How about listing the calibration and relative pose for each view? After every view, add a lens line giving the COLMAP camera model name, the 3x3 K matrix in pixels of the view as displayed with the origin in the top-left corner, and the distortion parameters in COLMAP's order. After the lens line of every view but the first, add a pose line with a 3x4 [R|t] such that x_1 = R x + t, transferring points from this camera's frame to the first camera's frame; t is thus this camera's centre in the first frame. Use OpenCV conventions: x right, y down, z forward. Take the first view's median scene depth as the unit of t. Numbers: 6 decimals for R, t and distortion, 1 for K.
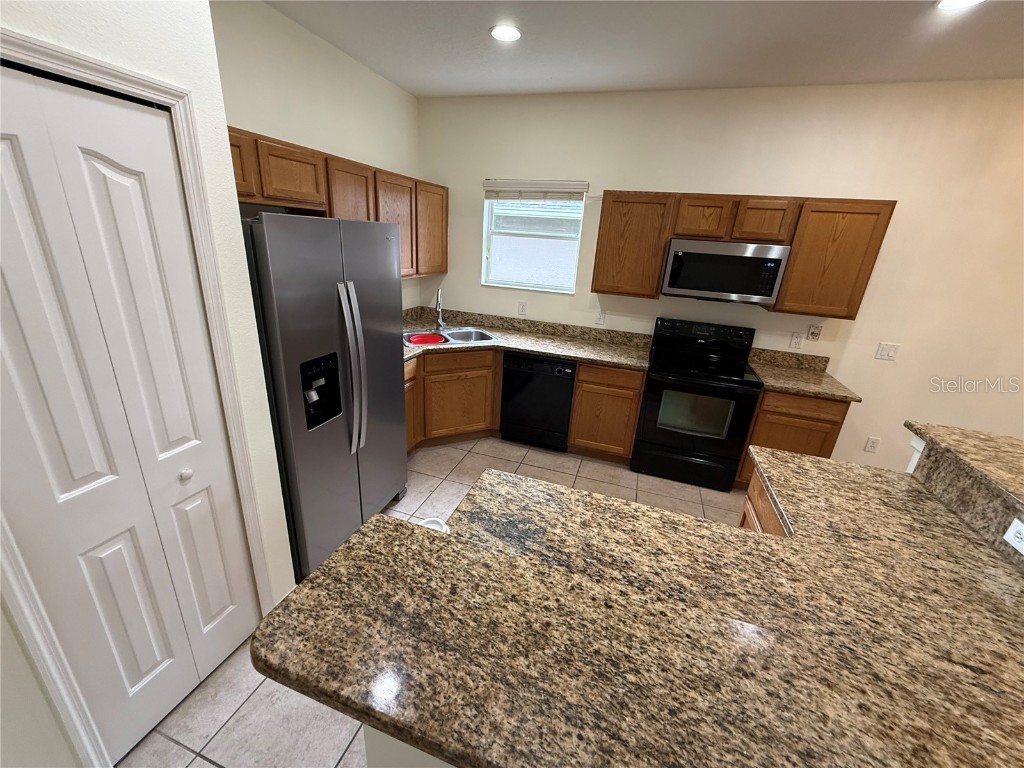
lens RADIAL K [[408.1, 0, 510.1], [0, 408.1, 384.2], [0, 0, 1]] dist [0.000625, -0.000299]
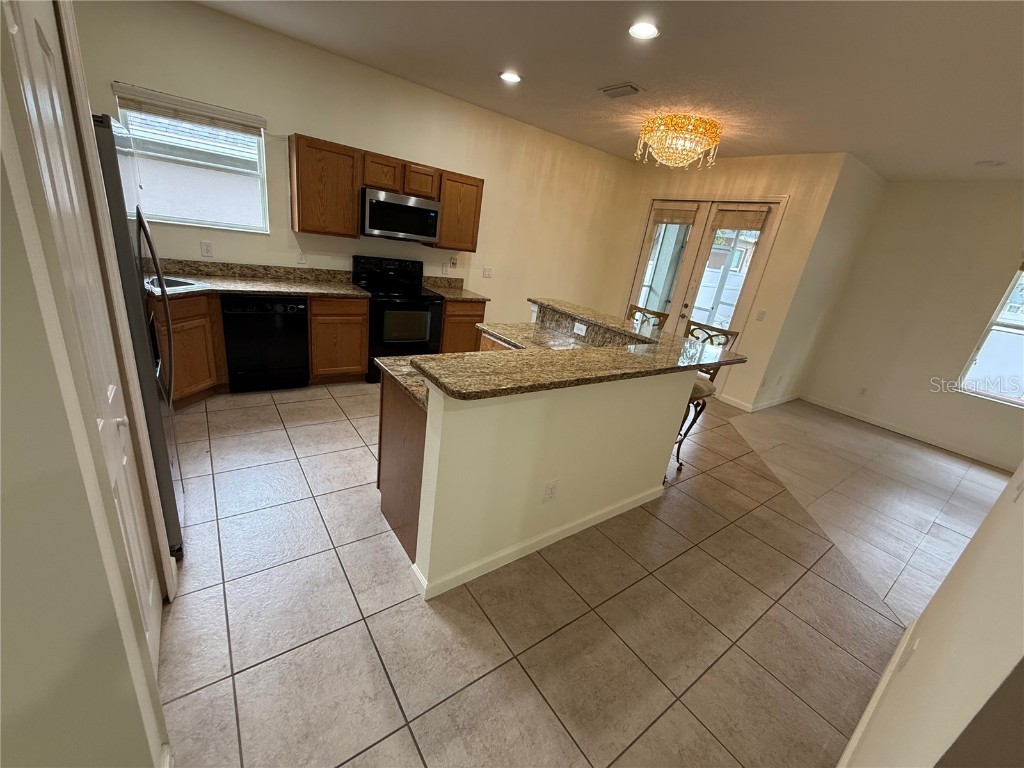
lens RADIAL K [[408.1, 0, 510.1], [0, 408.1, 384.2], [0, 0, 1]] dist [0.000625, -0.000299]
pose [[0.583816, -0.261114, 0.768751, -0.447860], [0.174710, 0.965093, 0.195122, 0.054334], [-0.792865, 0.020393, 0.609056, -0.094455]]
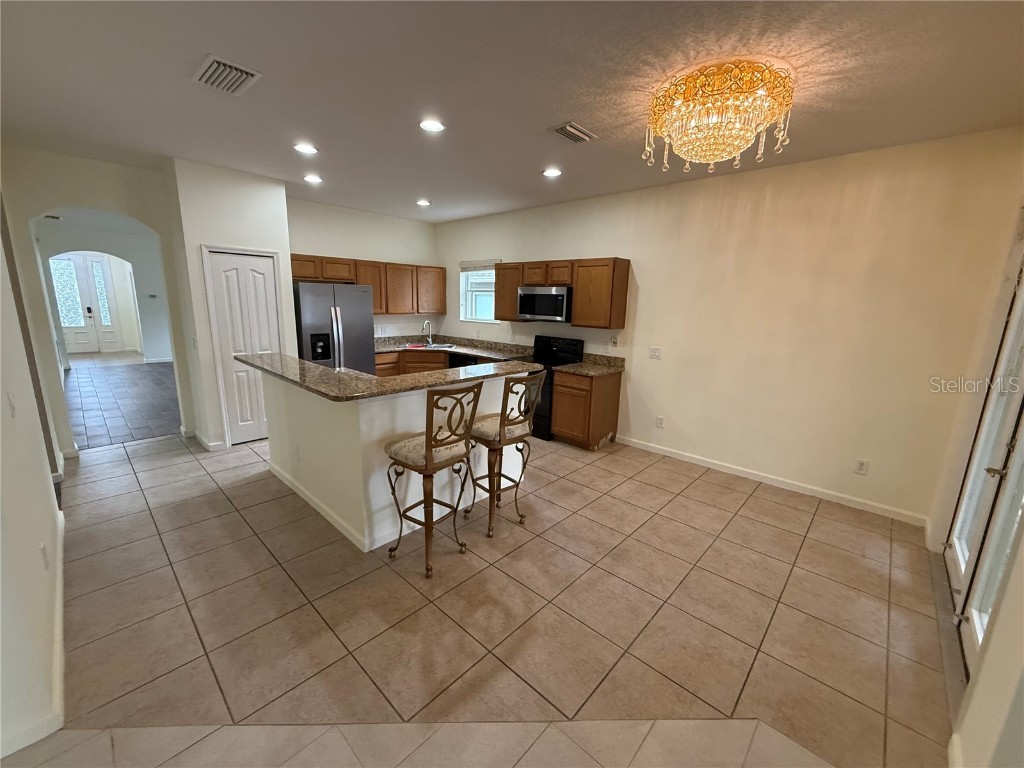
lens RADIAL K [[408.1, 0, 510.1], [0, 408.1, 384.2], [0, 0, 1]] dist [0.000625, -0.000299]
pose [[0.907902, 0.046502, -0.416596, 1.083908], [-0.113105, 0.984143, -0.136639, 0.292735], [0.403636, 0.171174, 0.898765, -0.508832]]
